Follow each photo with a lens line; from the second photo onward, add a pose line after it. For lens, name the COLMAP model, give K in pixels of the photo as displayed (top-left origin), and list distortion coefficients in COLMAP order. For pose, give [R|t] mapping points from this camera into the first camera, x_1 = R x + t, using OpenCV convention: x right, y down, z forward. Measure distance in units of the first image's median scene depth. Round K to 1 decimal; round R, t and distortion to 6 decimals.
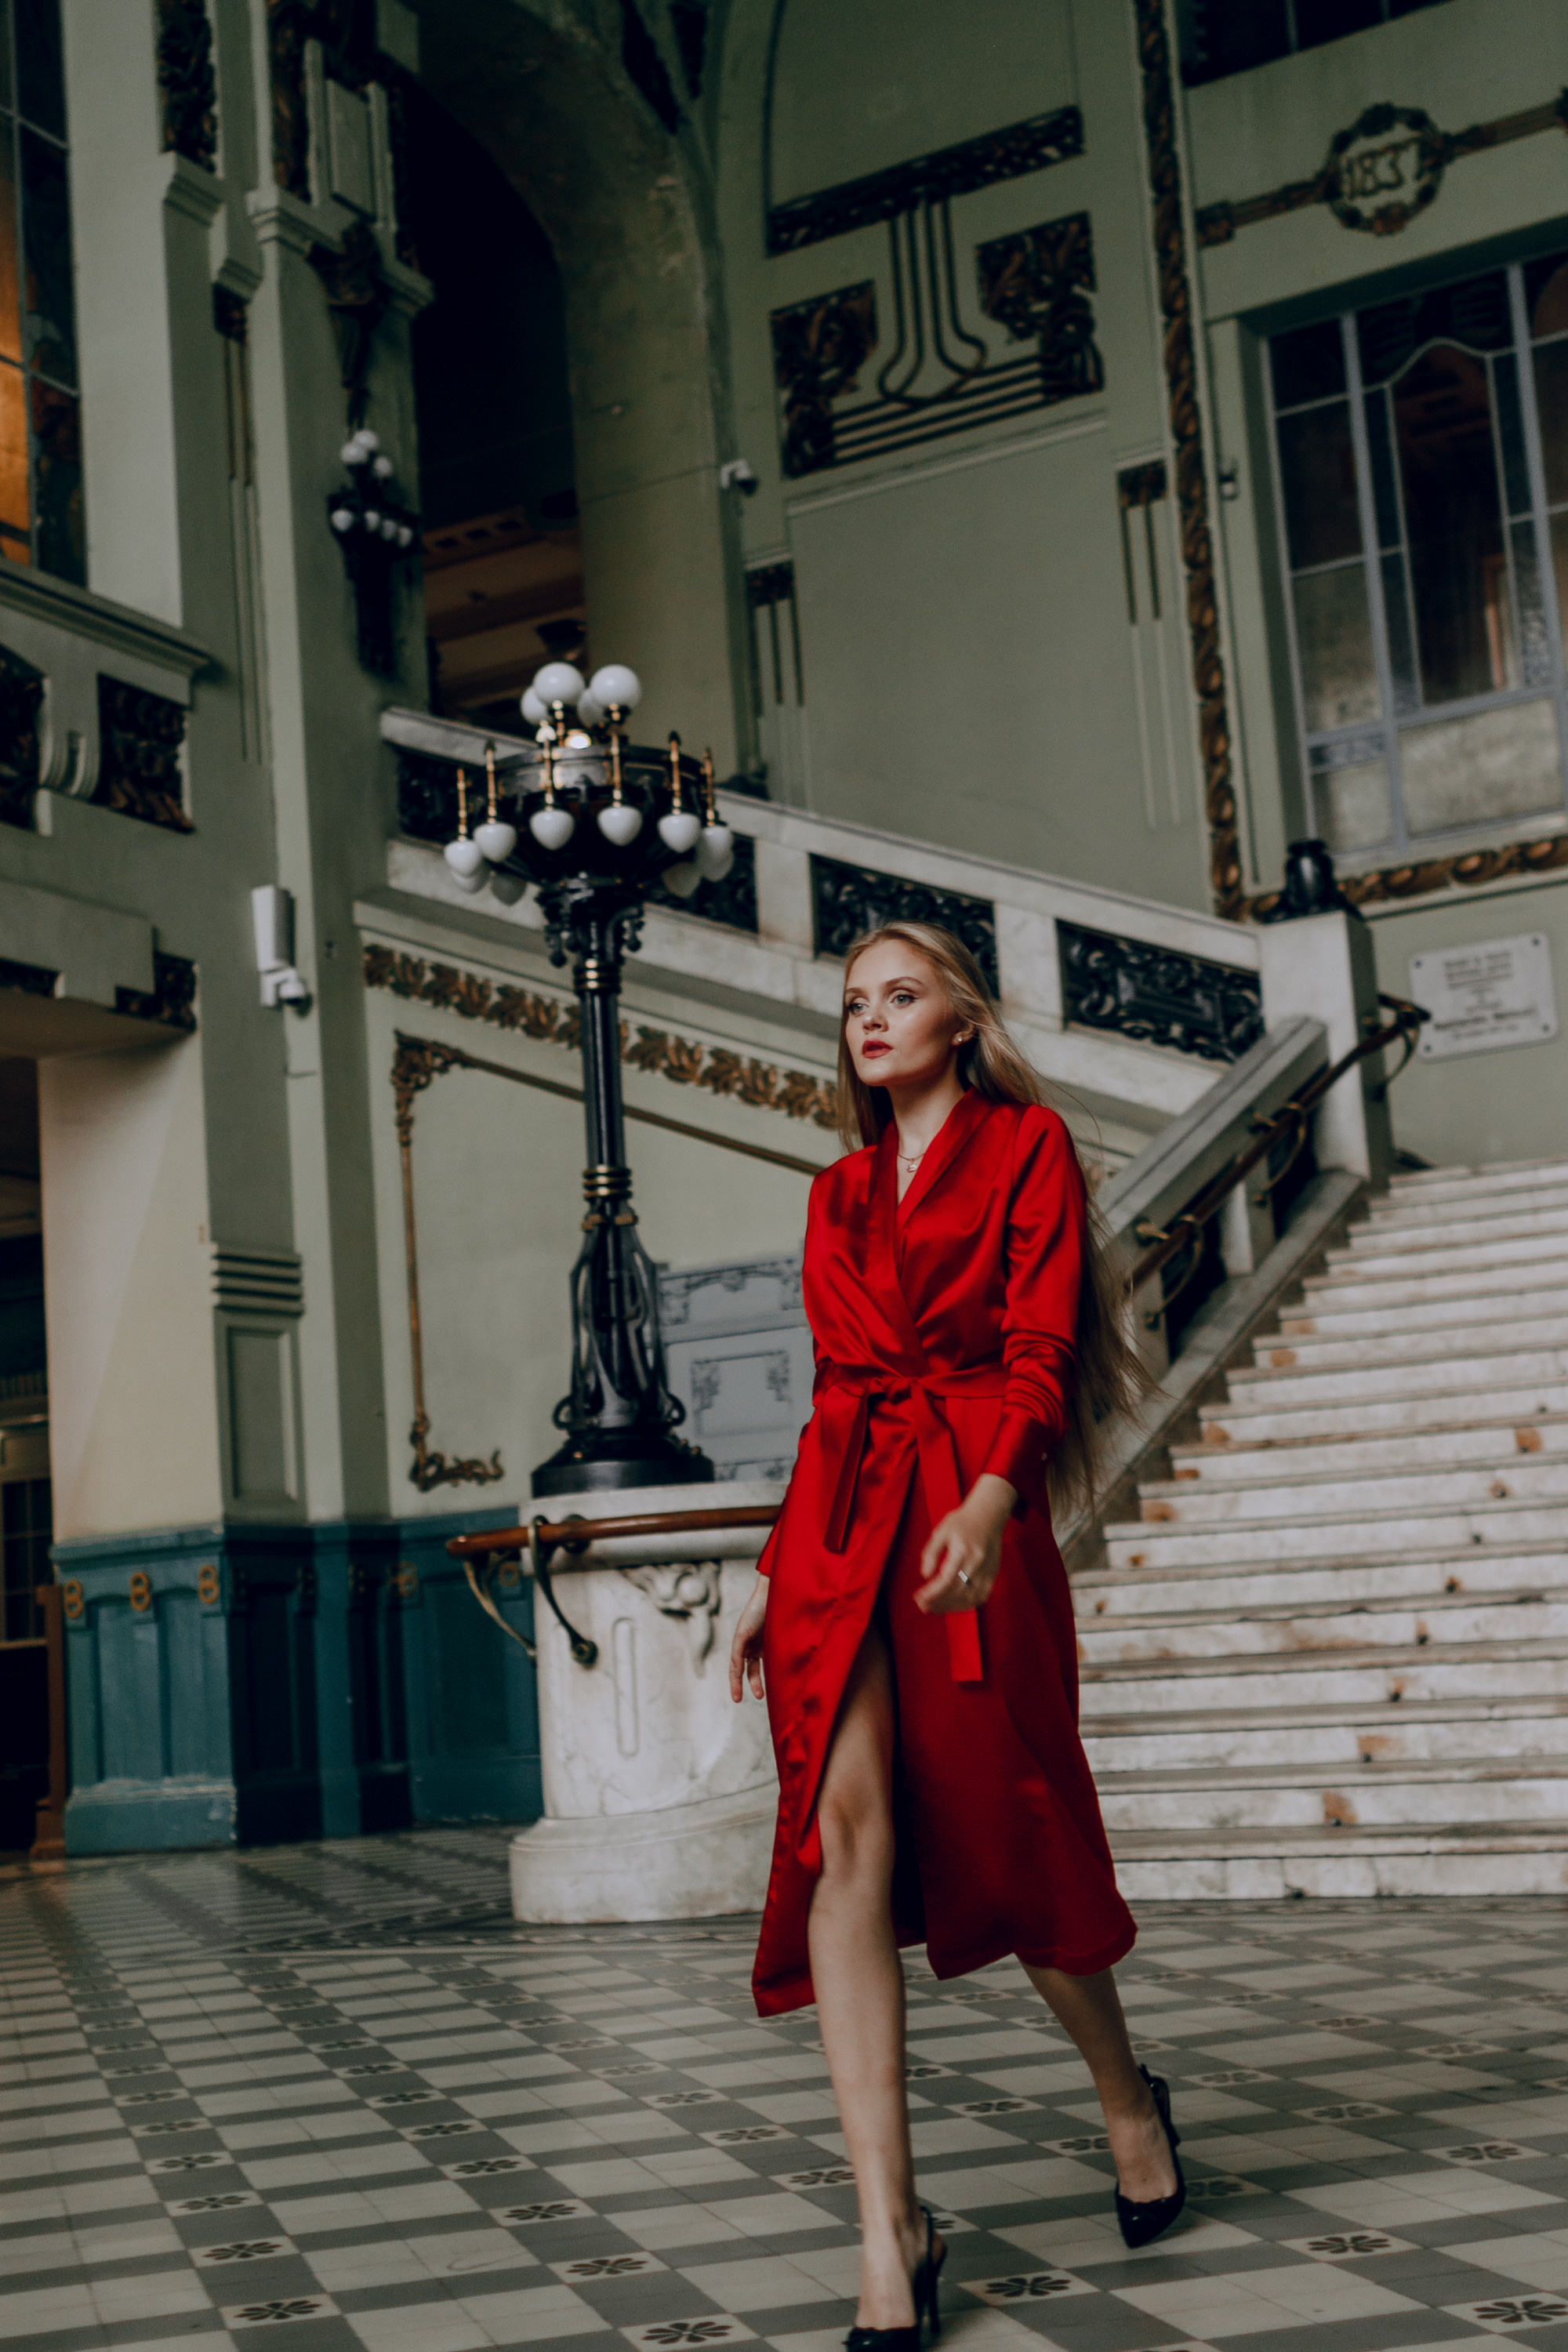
lens RADIAL K [[2974.6, 0, 796.9], [0, 2974.6, 1187.0], [0, 0, 1]] dist [0.076738, -0.024169]
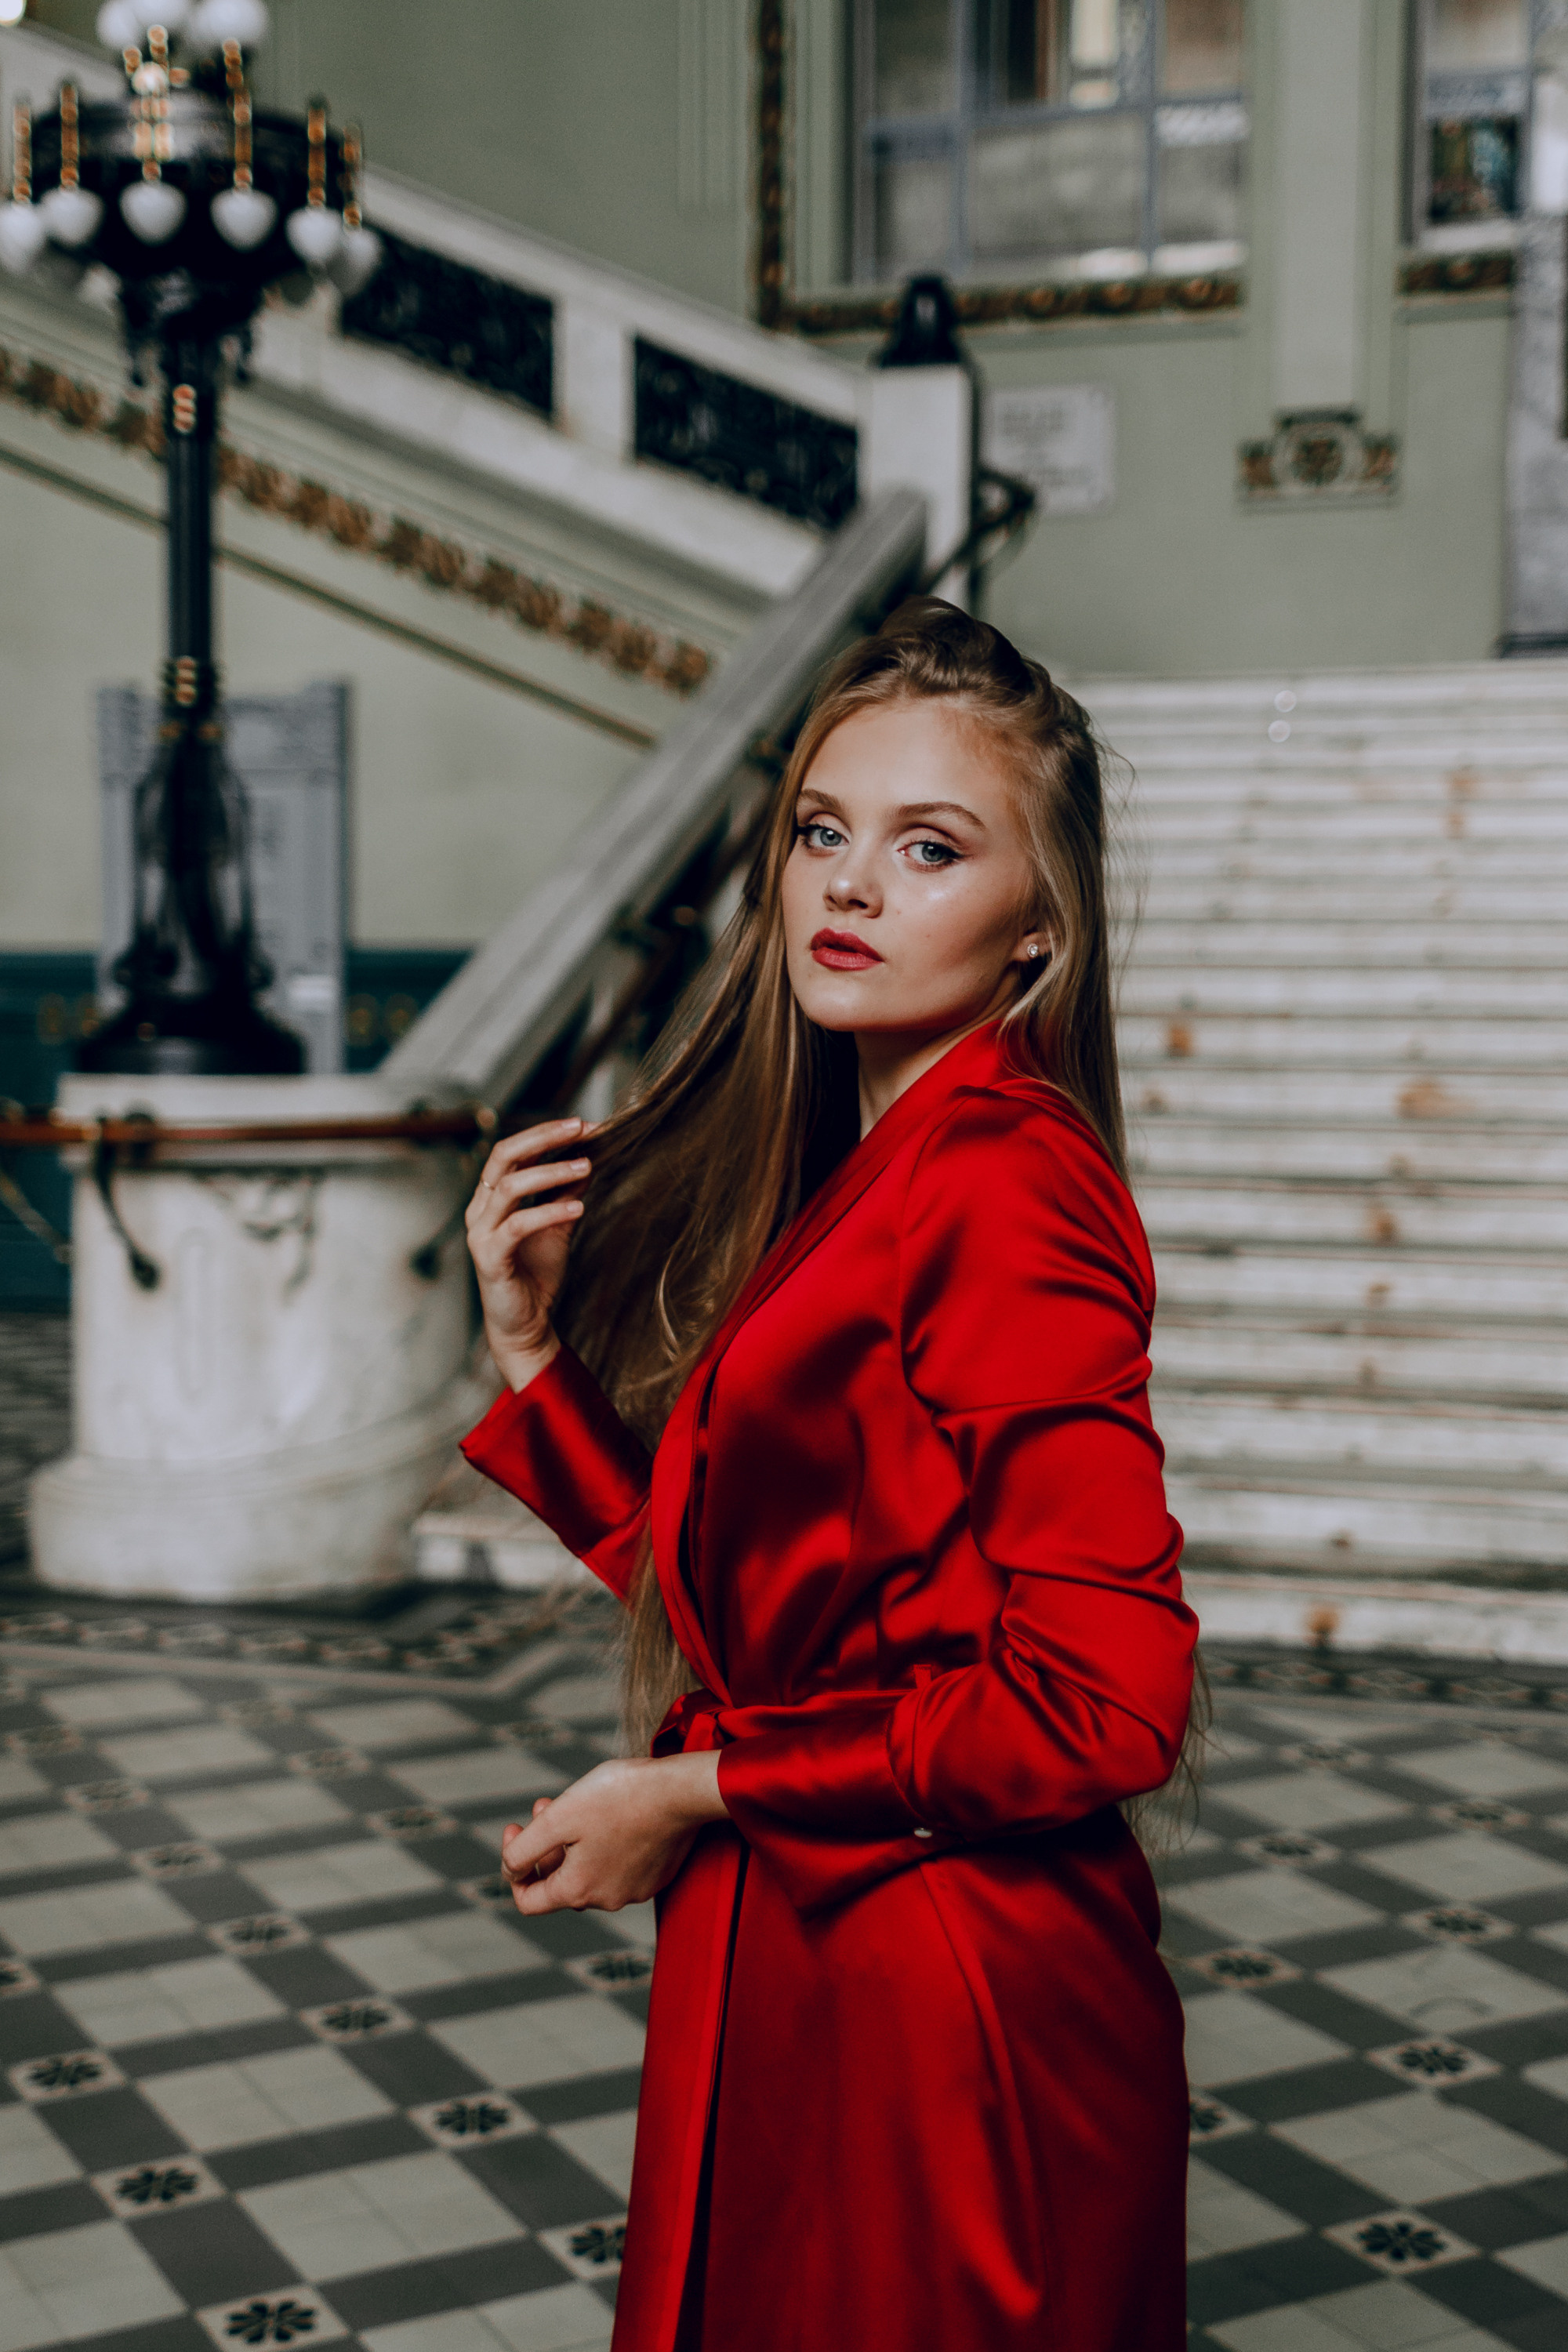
lens RADIAL K [[2983.5, 0, 766.0], [0, 2983.5, 1166.1], [0, 0, 1]] dist [0.067568, -0.017644]
pose [[0.973239, 0.057624, 0.222453, -0.052212], [-0.103512, 0.974207, 0.200514, -0.032029], [-0.205161, -0.218175, 0.954101, 0.109139]]
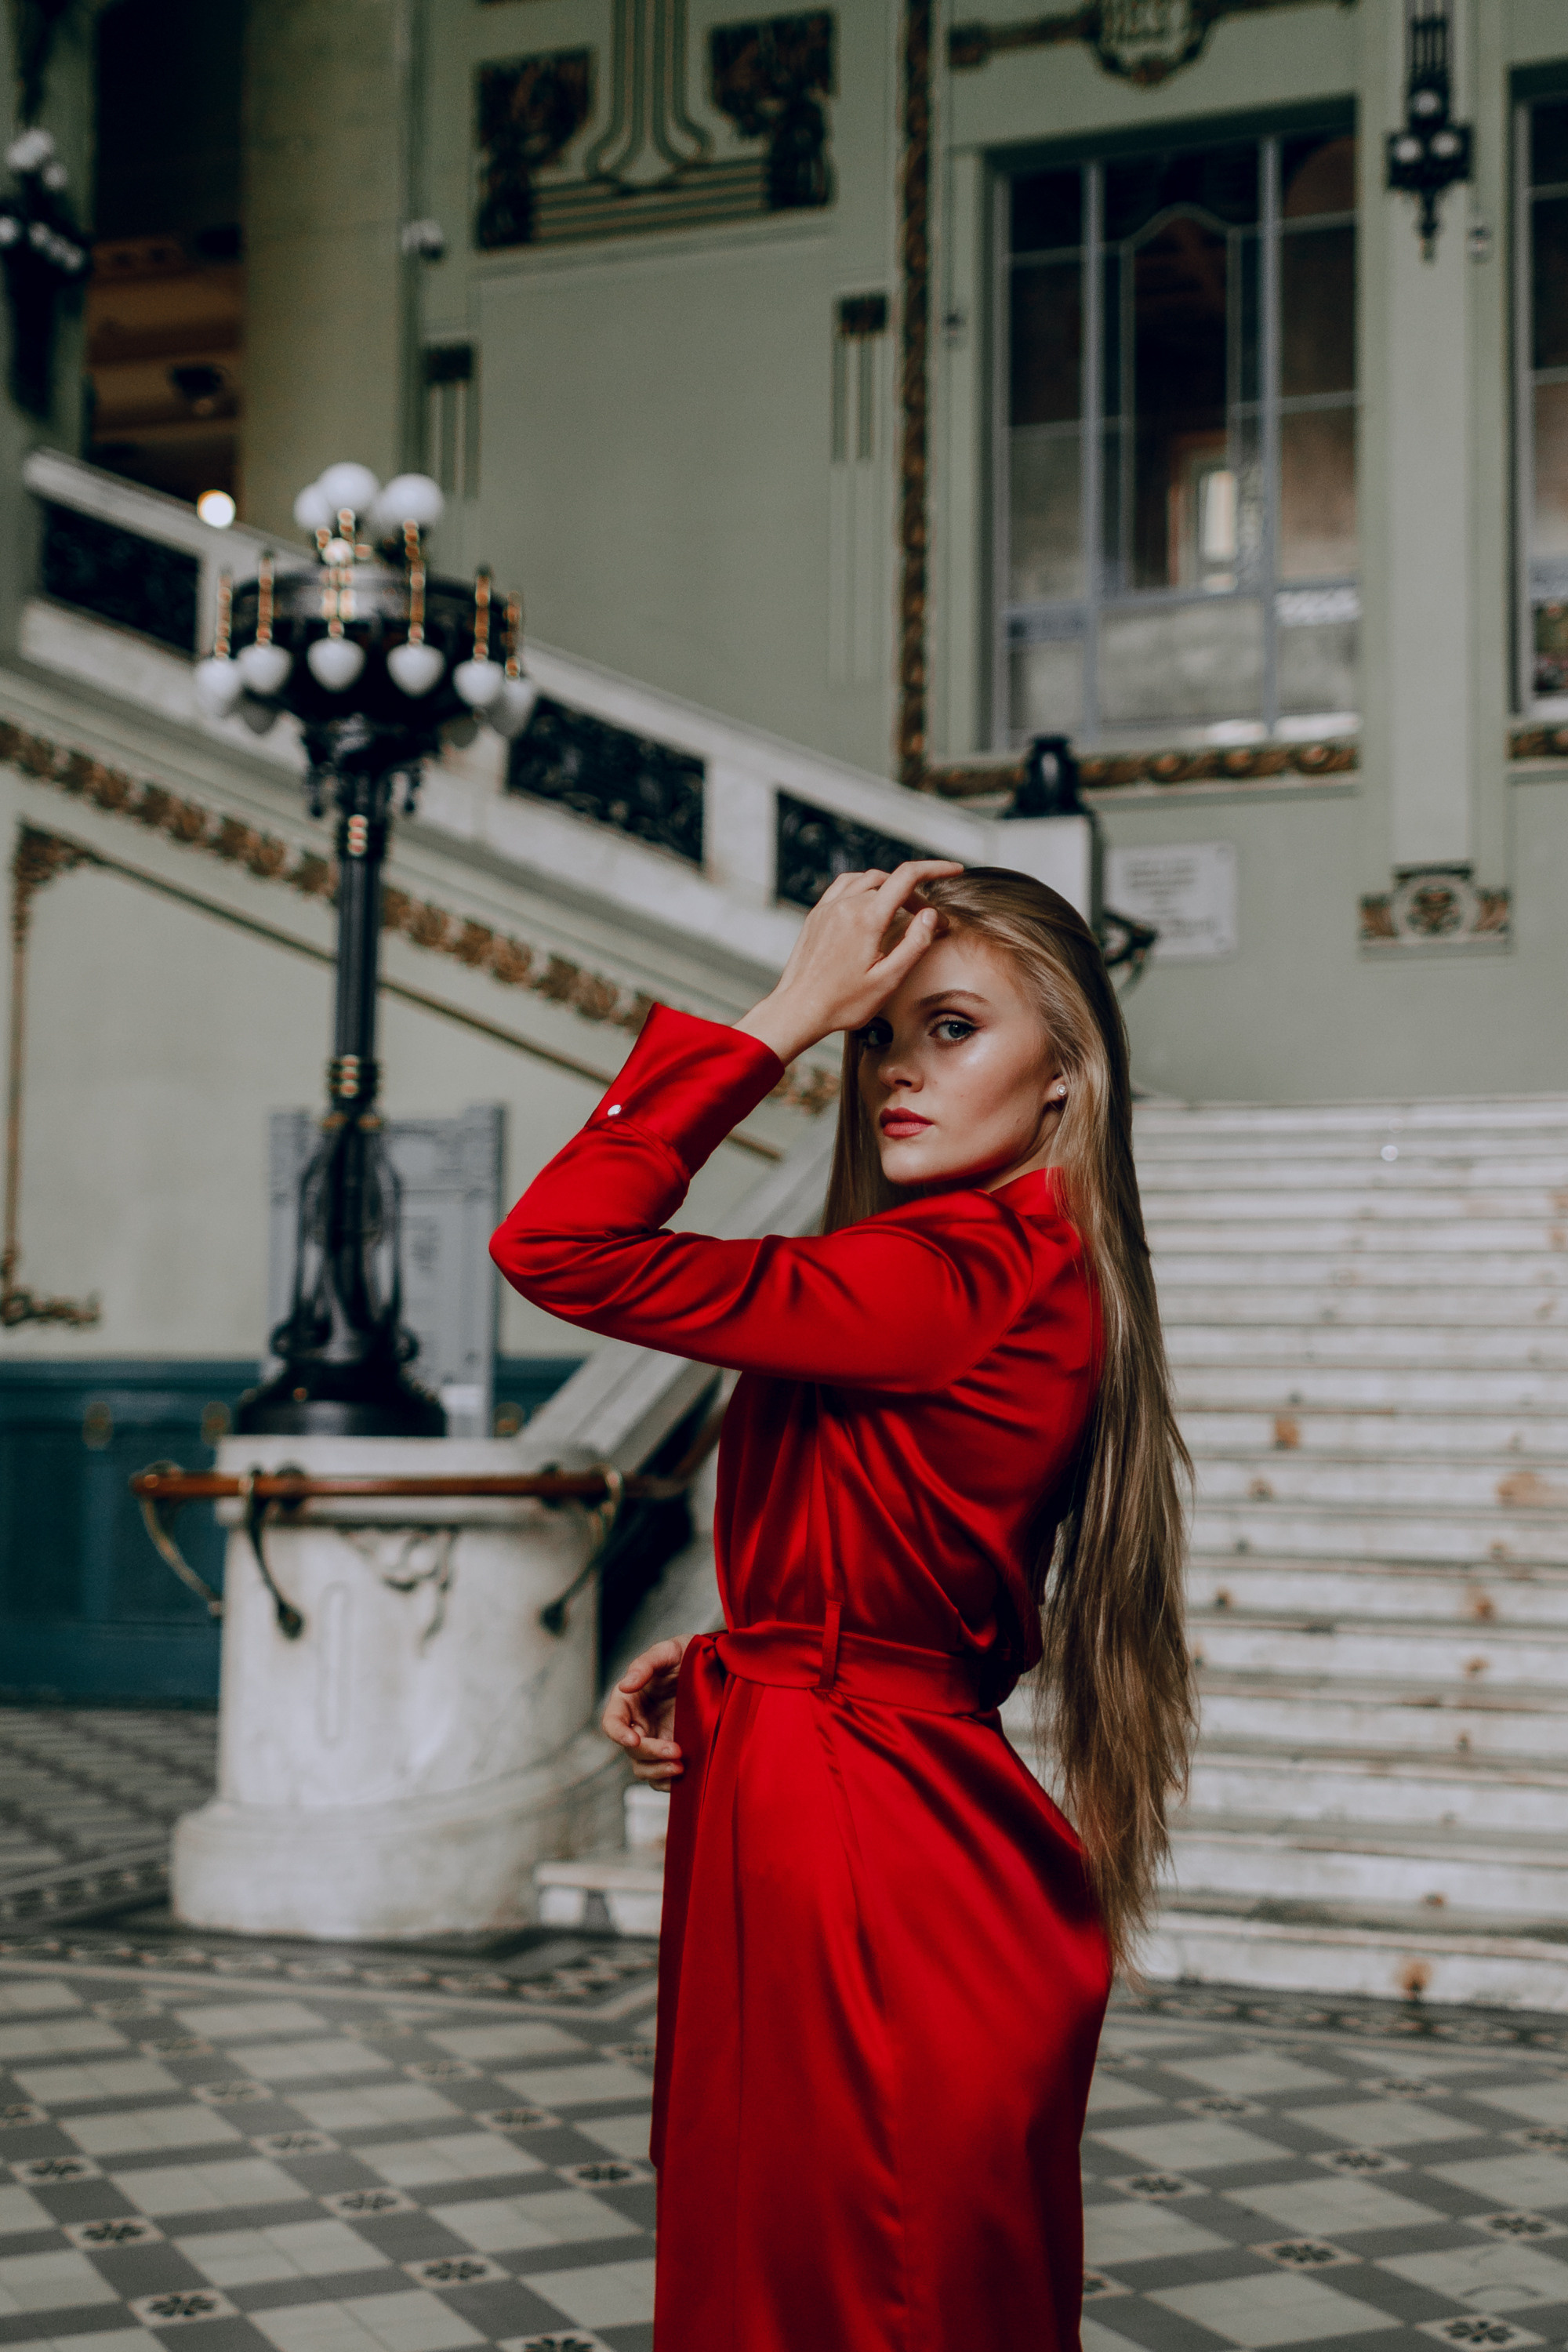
lens RADIAL K [[2983.5, 0, 766.0], [0, 2983.5, 1166.1], [0, 0, 1]] dist [0.067568, -0.017644]
pose [[0.982667, 0.096241, 0.158439, -0.049936], [-0.105808, 0.992969, 0.053078, -0.021466], [-0.152217, -0.068922, 0.985941, 0.074388]]
